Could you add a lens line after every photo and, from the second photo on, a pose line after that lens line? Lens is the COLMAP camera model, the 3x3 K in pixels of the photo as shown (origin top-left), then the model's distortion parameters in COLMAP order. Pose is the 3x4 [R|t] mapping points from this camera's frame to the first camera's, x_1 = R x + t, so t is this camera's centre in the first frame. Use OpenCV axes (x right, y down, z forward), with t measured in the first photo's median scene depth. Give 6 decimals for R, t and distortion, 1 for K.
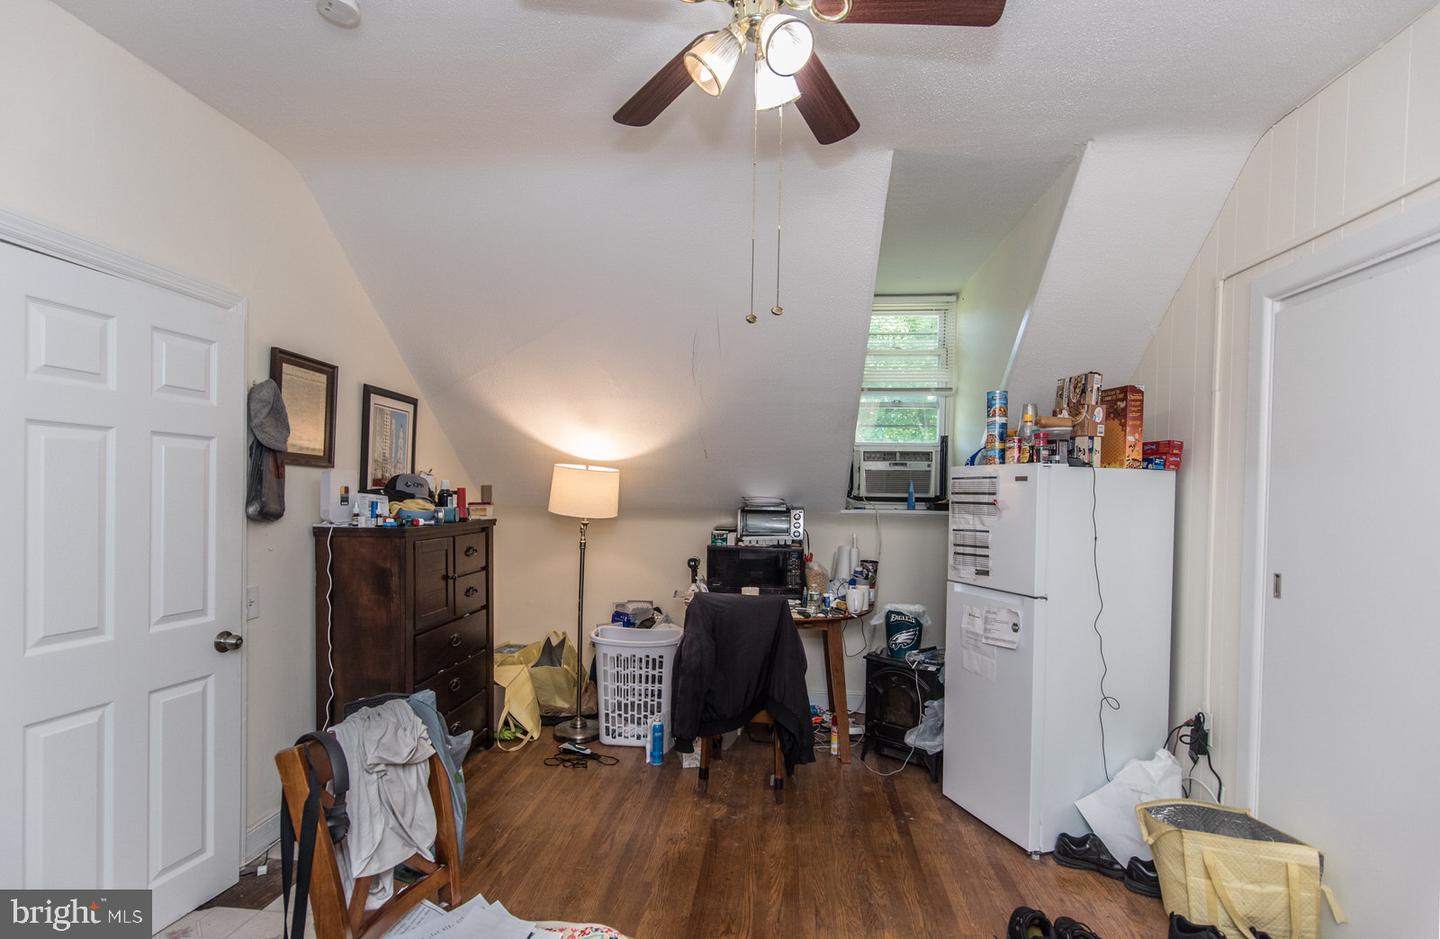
lens RADIAL K [[702.0, 0, 701.3], [0, 702.0, 499.5], [0, 0, 1]] dist [0.016511, 0.000253]
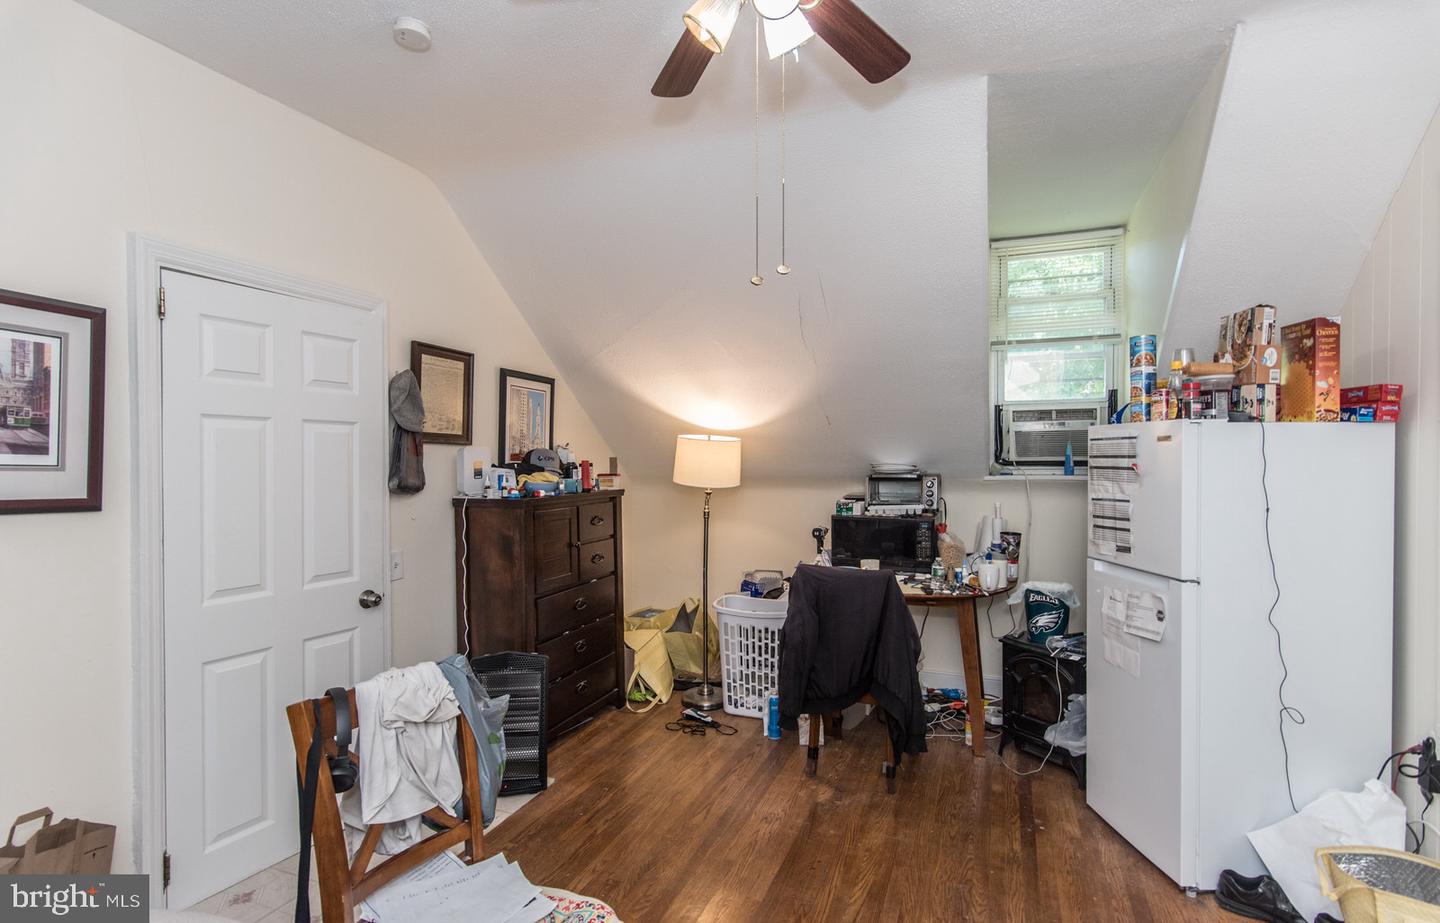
lens RADIAL K [[696.5, 0, 720.0], [0, 696.5, 461.5], [0, 0, 1]] dist [0.014395, -0.000346]
pose [[0.962167, -0.017986, -0.271867, 0.159421], [0.016482, 0.999834, -0.007817, -0.004014], [0.271962, 0.003041, 0.962303, 0.048559]]
